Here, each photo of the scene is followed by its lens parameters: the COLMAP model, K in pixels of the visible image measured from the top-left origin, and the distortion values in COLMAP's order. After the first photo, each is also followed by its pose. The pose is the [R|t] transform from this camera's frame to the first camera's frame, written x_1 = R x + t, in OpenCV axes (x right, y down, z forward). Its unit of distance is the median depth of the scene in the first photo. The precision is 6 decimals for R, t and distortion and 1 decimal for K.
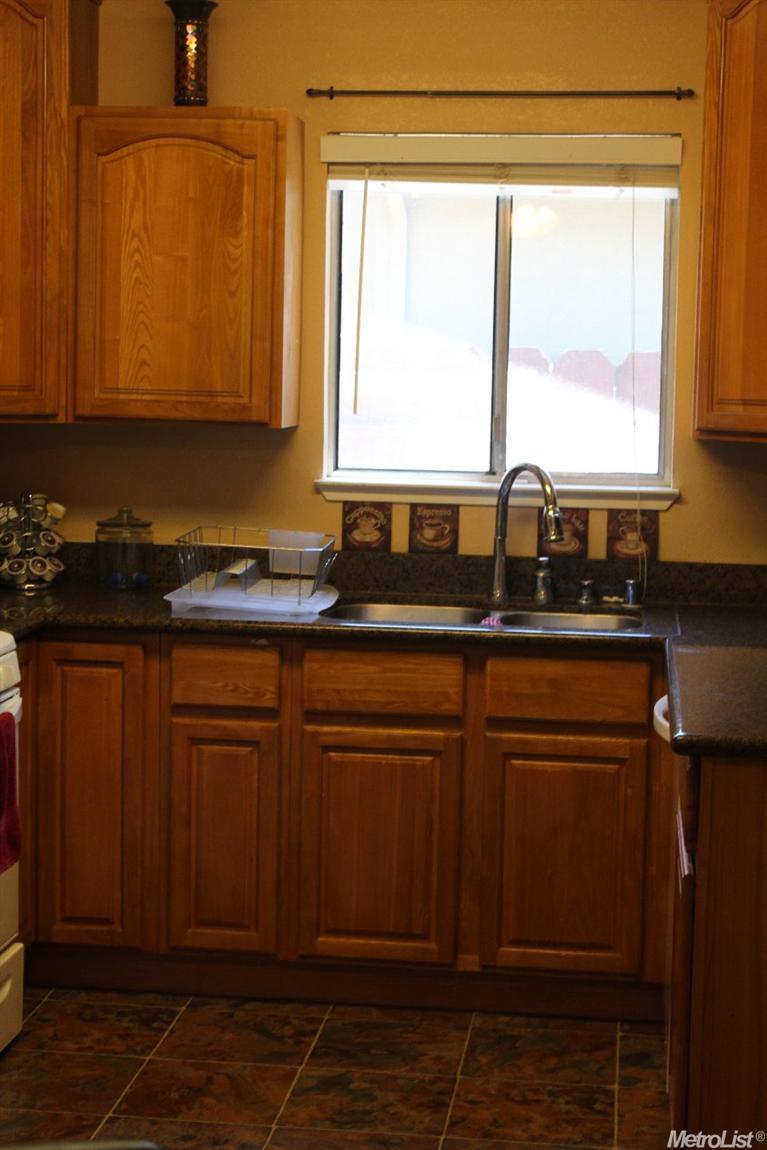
lens RADIAL K [[2064.2, 0, 383.5], [0, 2064.2, 575.0], [0, 0, 1]] dist [0.016028, 0.074059]
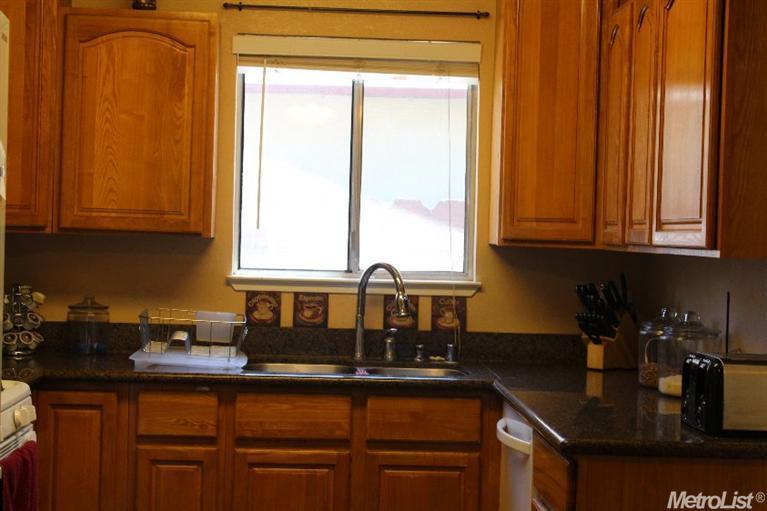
lens RADIAL K [[1376.8, 0, 383.5], [0, 1376.8, 255.5], [0, 0, 1]] dist [0.016028, 0.074059]
pose [[0.984224, 0.004111, 0.176878, -0.099833], [0.010234, 0.996733, -0.080118, 0.017641], [-0.176630, 0.080664, 0.980967, 0.059447]]
